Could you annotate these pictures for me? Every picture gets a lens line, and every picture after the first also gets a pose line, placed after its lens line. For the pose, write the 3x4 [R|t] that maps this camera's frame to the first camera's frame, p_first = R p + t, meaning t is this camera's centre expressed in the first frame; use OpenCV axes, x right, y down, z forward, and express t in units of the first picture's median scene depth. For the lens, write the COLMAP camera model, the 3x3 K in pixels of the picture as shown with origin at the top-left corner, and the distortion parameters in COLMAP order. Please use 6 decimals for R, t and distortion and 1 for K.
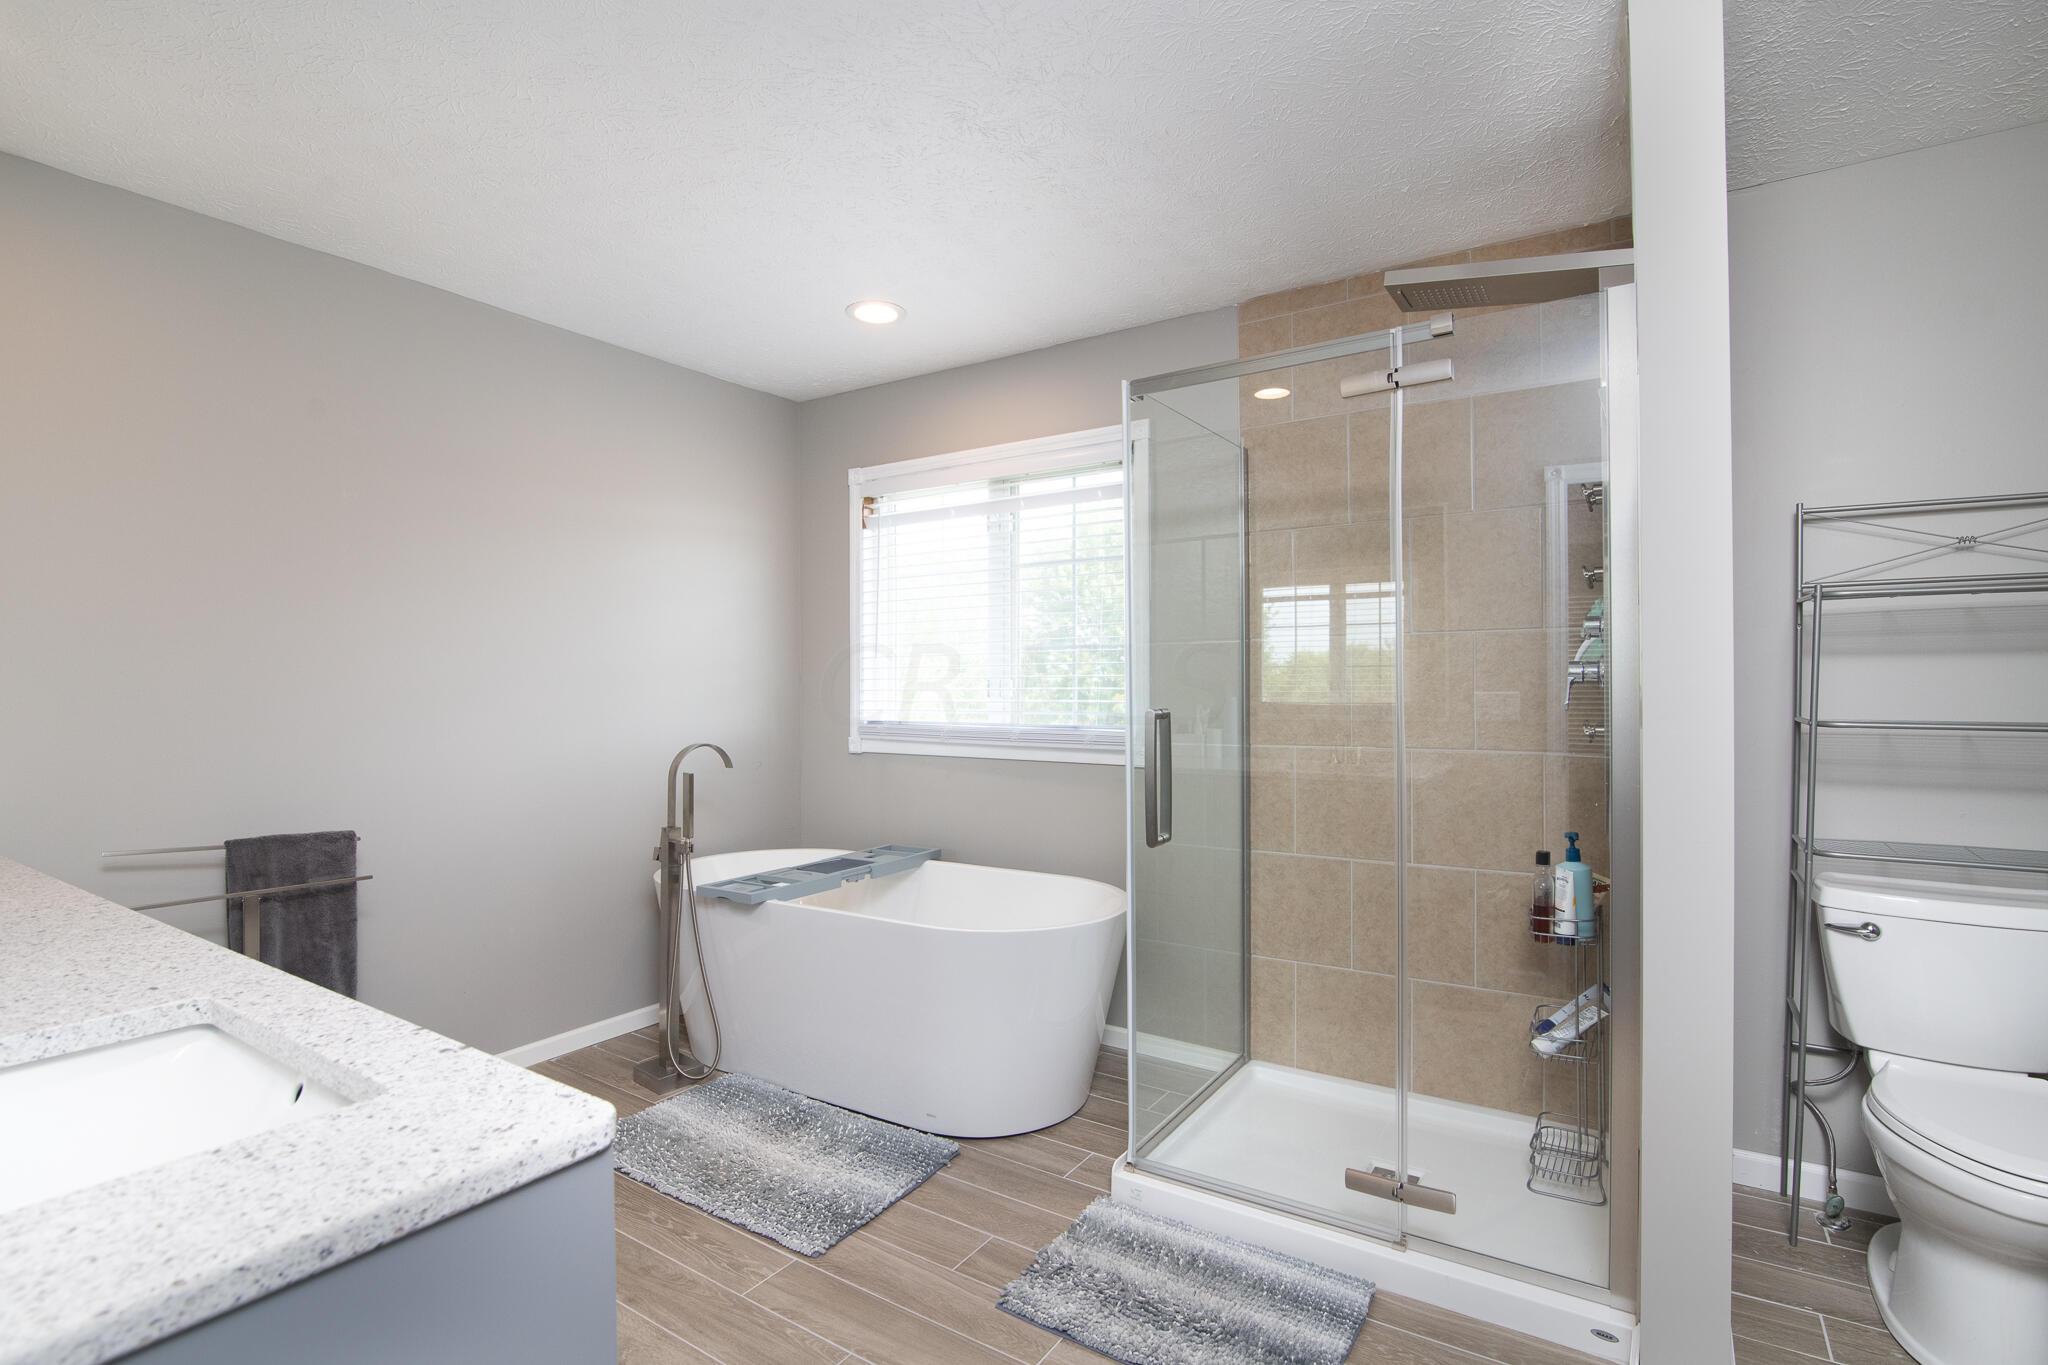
lens RADIAL K [[946.5, 0, 1021.1], [0, 946.5, 687.0], [0, 0, 1]] dist [-0.014334, -0.000299]
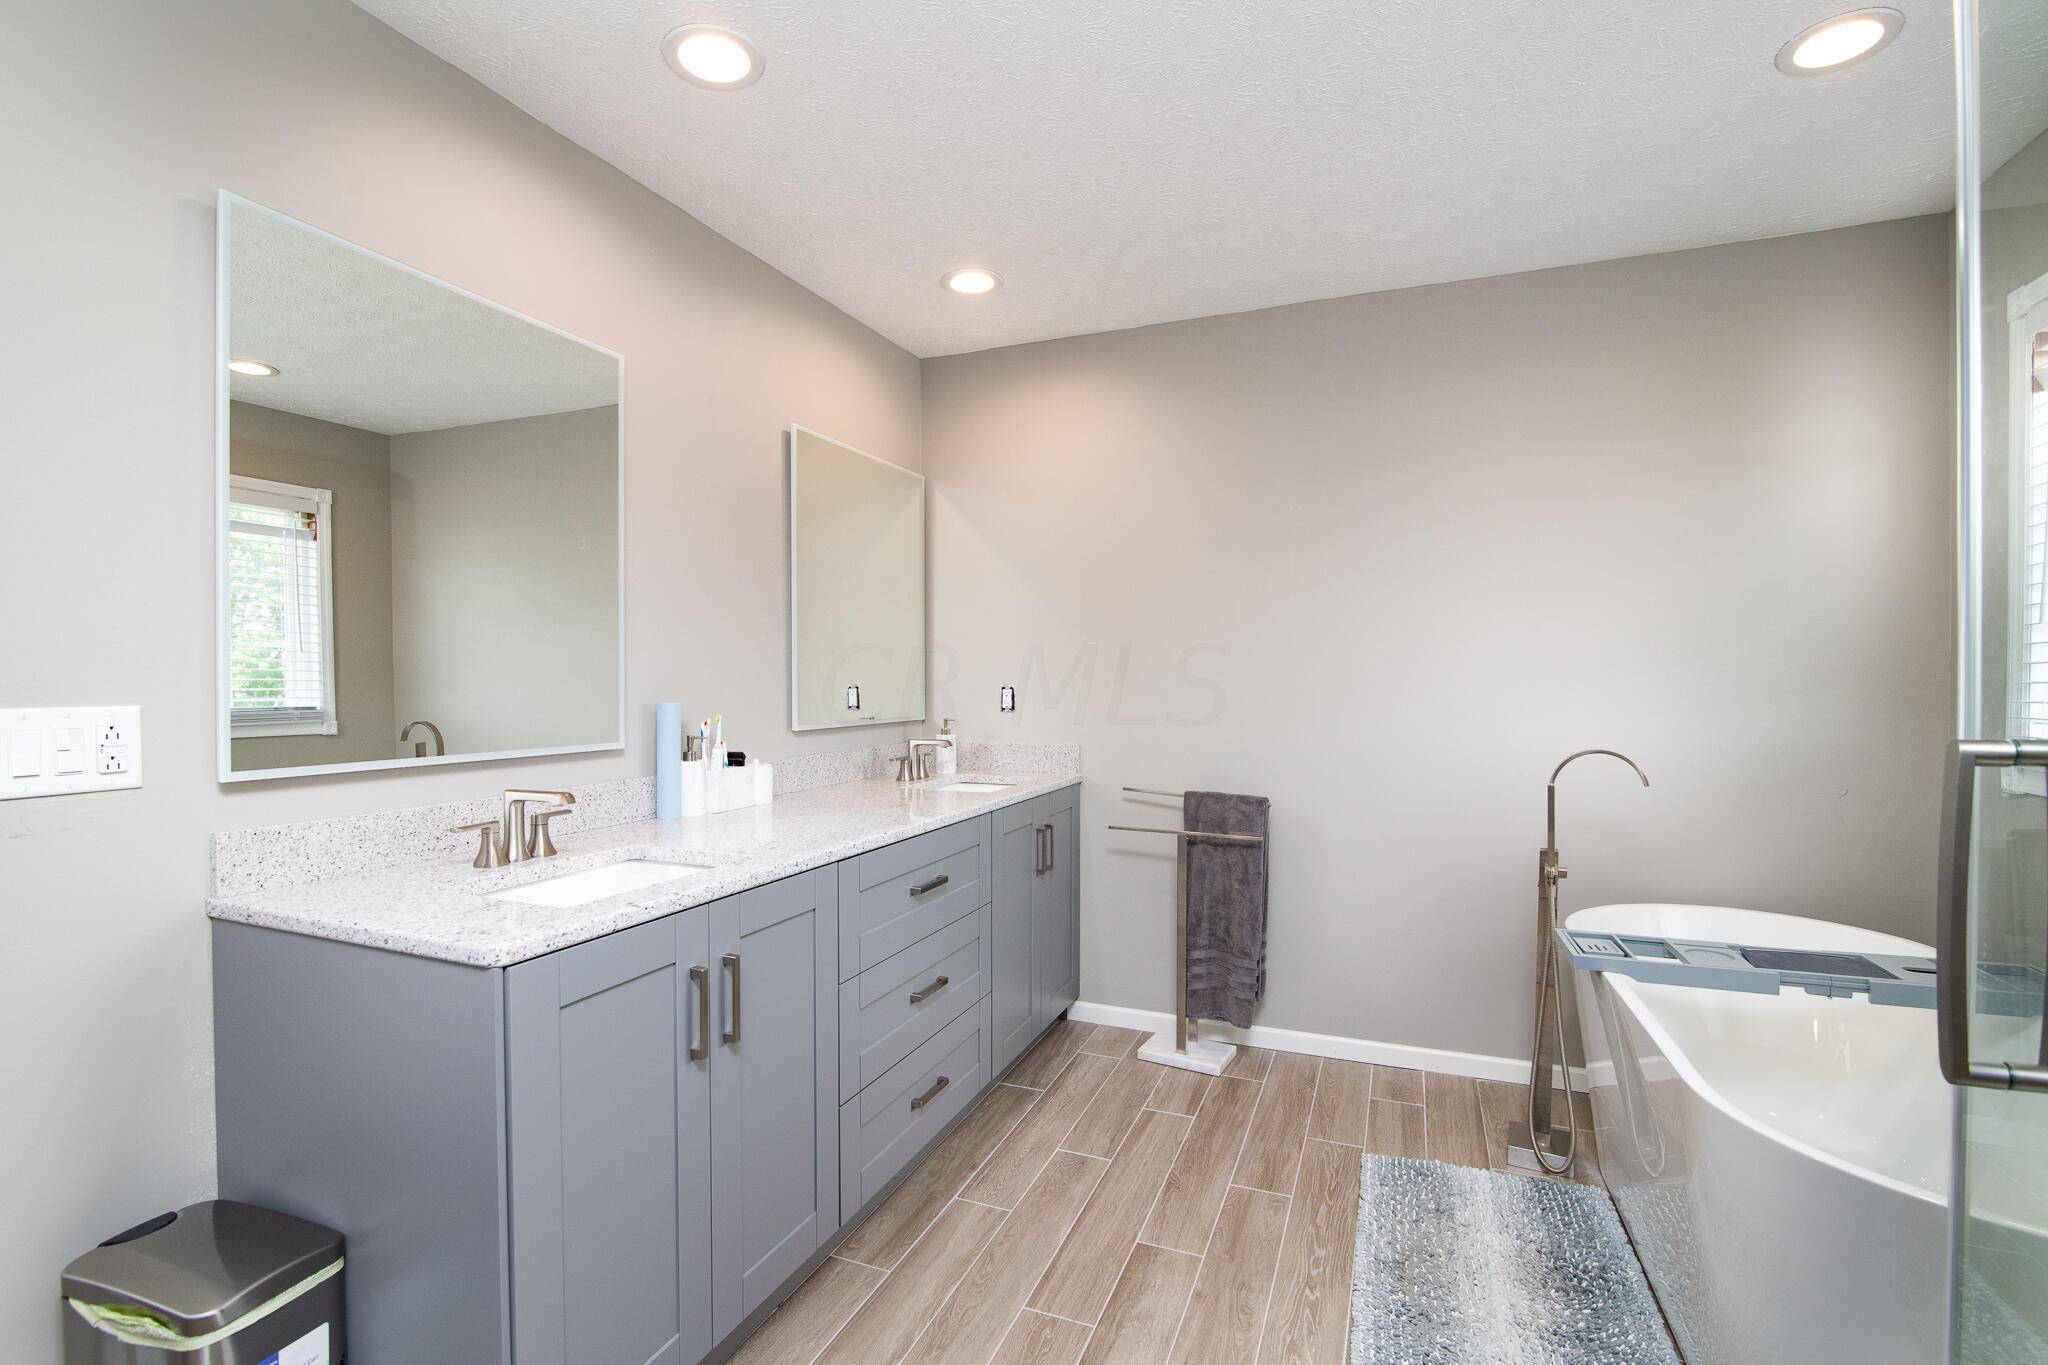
lens RADIAL K [[946.5, 0, 1021.1], [0, 946.5, 687.0], [0, 0, 1]] dist [-0.014334, -0.000299]
pose [[0.197806, 0.013007, -0.980155, 0.415630], [0.000544, 0.999910, 0.013379, -0.002214], [0.980241, -0.003179, 0.197781, 0.503404]]
